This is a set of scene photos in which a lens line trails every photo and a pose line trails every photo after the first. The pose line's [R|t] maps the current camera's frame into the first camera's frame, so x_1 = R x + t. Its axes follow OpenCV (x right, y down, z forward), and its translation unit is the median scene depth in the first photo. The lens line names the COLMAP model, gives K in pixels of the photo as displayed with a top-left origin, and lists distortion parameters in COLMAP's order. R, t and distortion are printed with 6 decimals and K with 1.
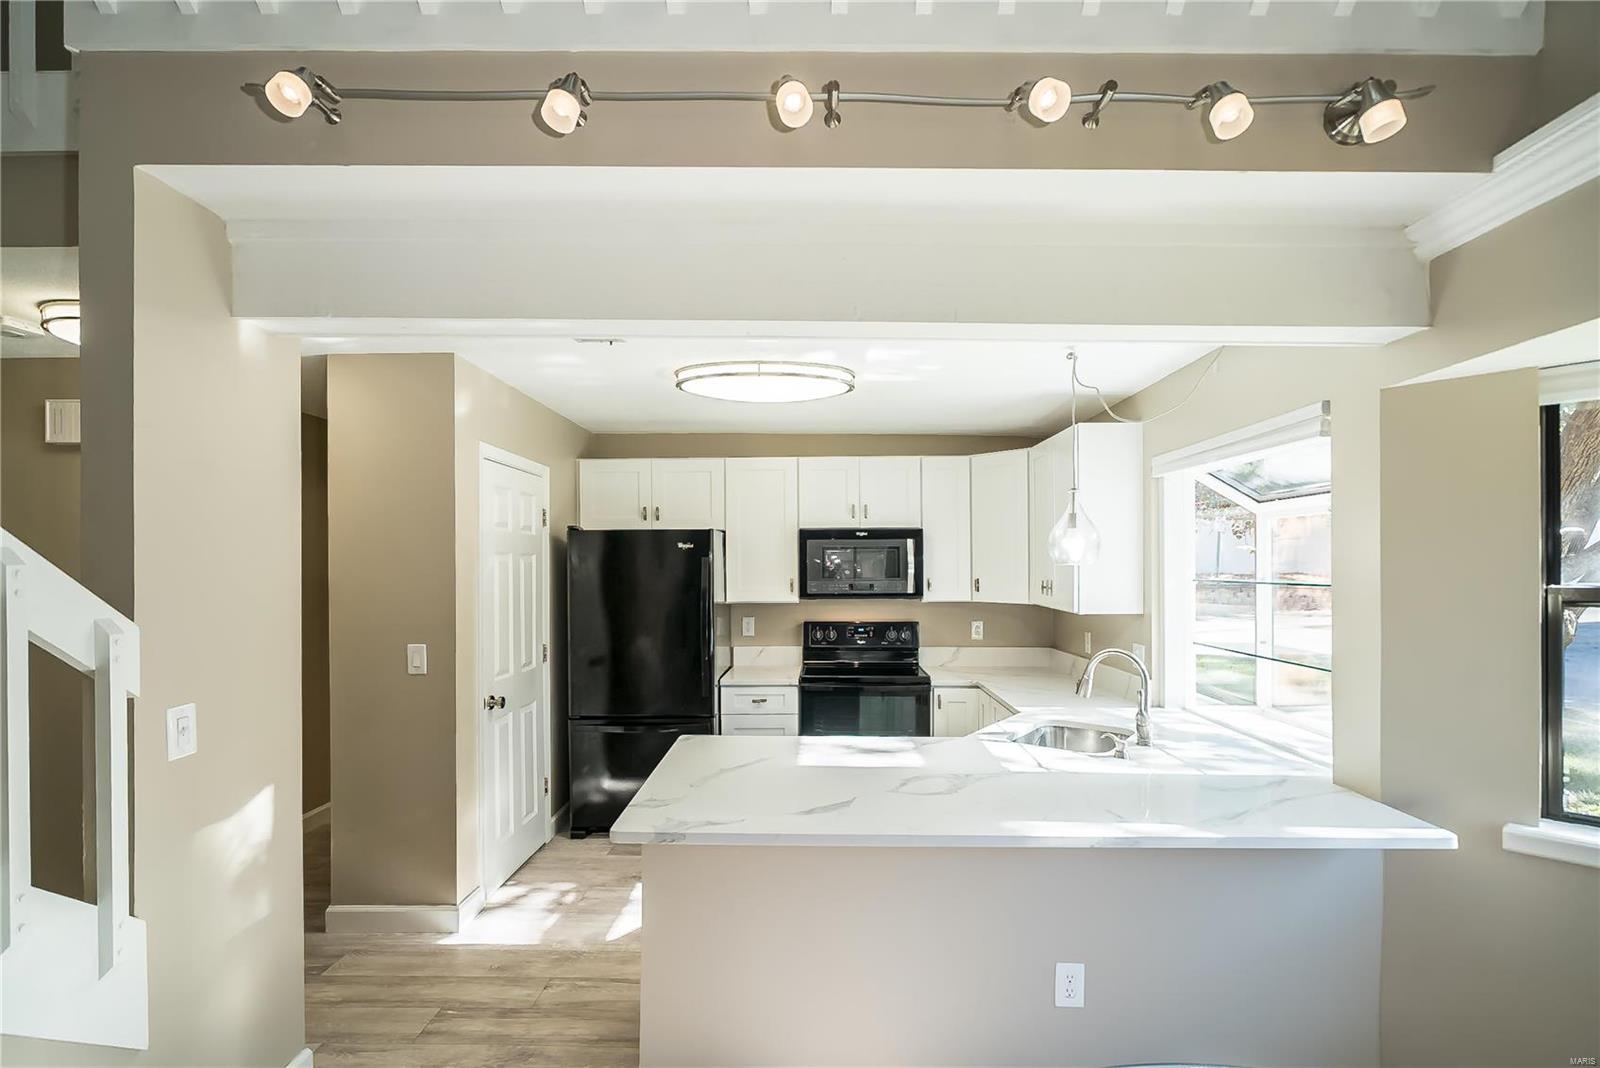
lens RADIAL K [[709.1, 0, 786.1], [0, 709.1, 574.2], [0, 0, 1]] dist [-0.002204, 0.000702]
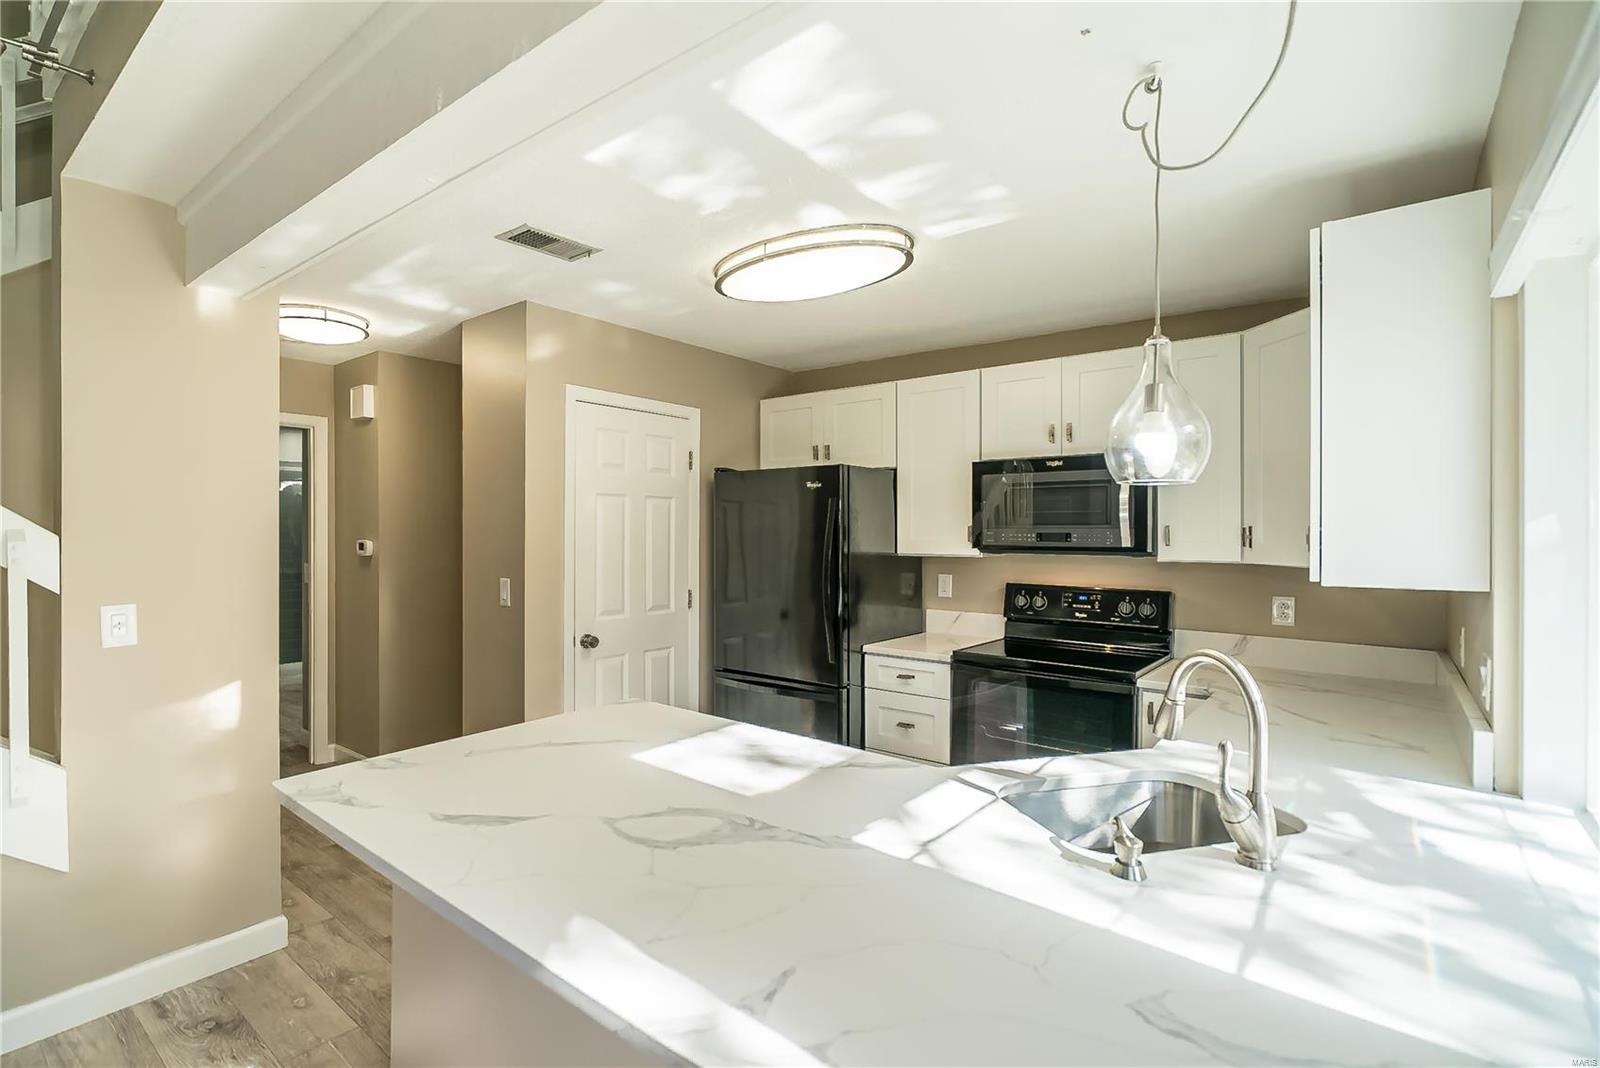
lens RADIAL K [[709.1, 0, 770.7], [0, 709.1, 526.3], [0, 0, 1]] dist [-0.002204, 0.000702]
pose [[0.812600, 0.005119, -0.582799, 0.294099], [-0.012982, 0.999872, -0.009317, 0.017385], [0.582677, 0.015137, 0.812563, 0.248255]]
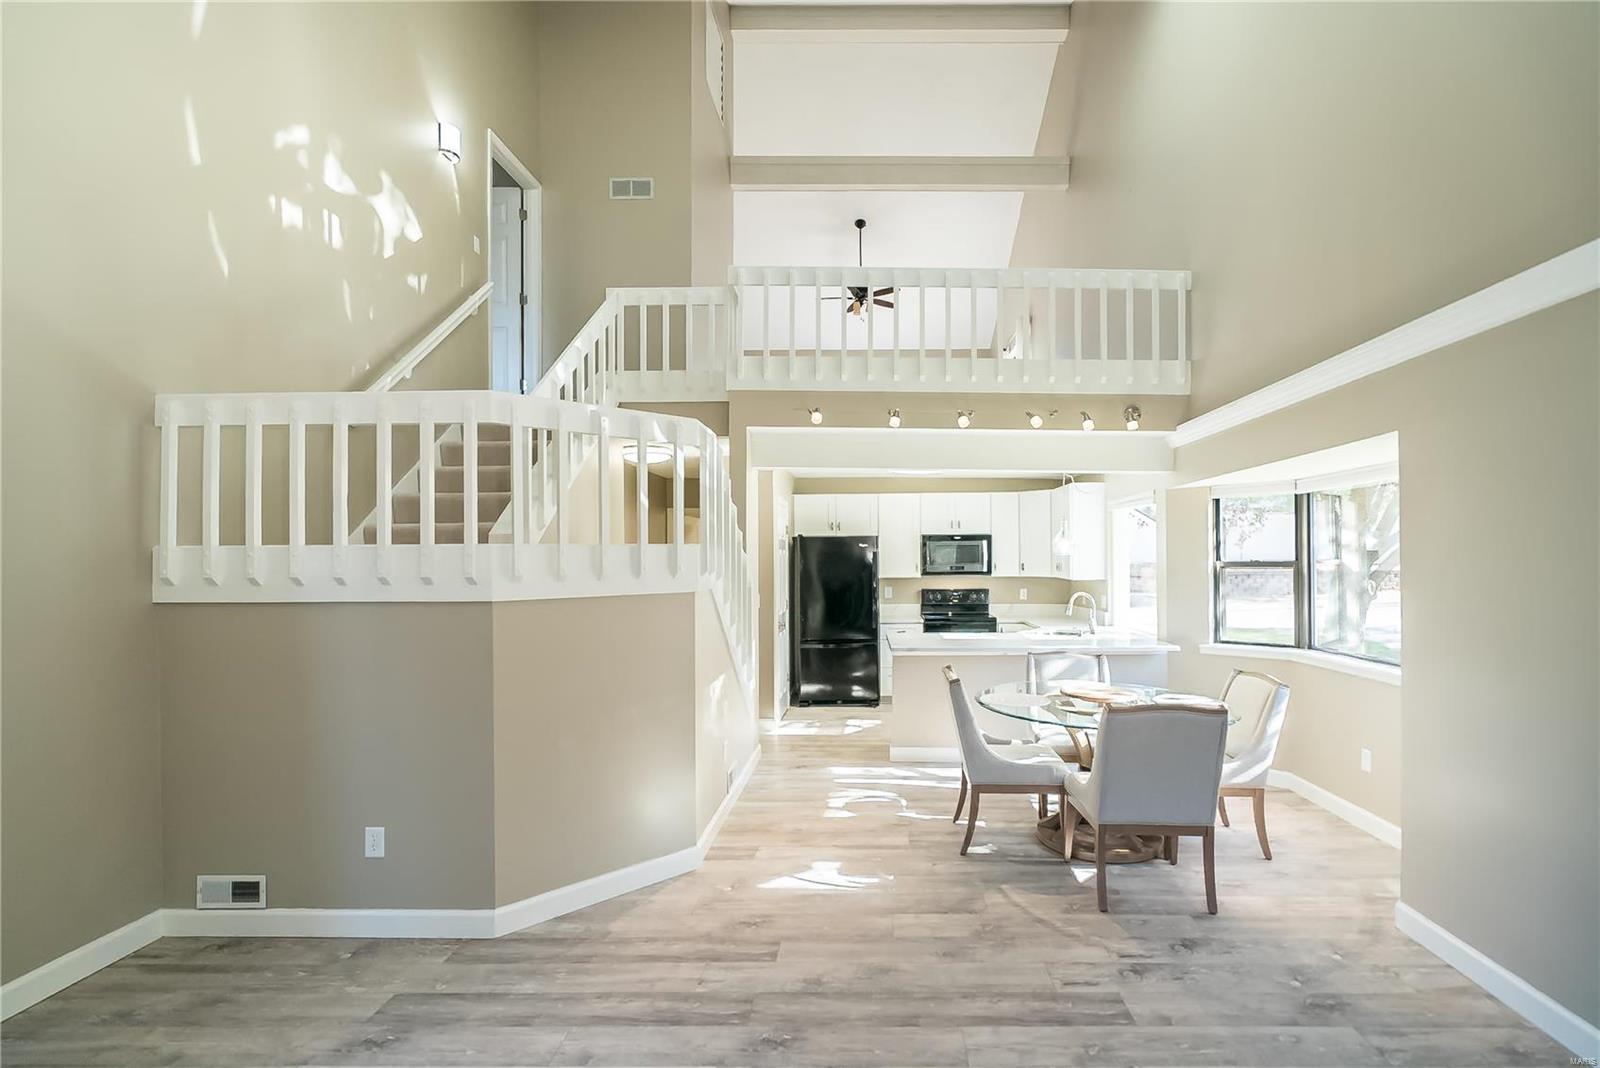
lens RADIAL K [[709.1, 0, 841.8], [0, 709.1, 574.7], [0, 0, 1]] dist [-0.002204, 0.000702]
pose [[0.999987, -0.003865, -0.003274, -0.180164], [0.003904, 0.999922, 0.011883, 0.012531], [0.003227, -0.011895, 0.999924, -0.790085]]
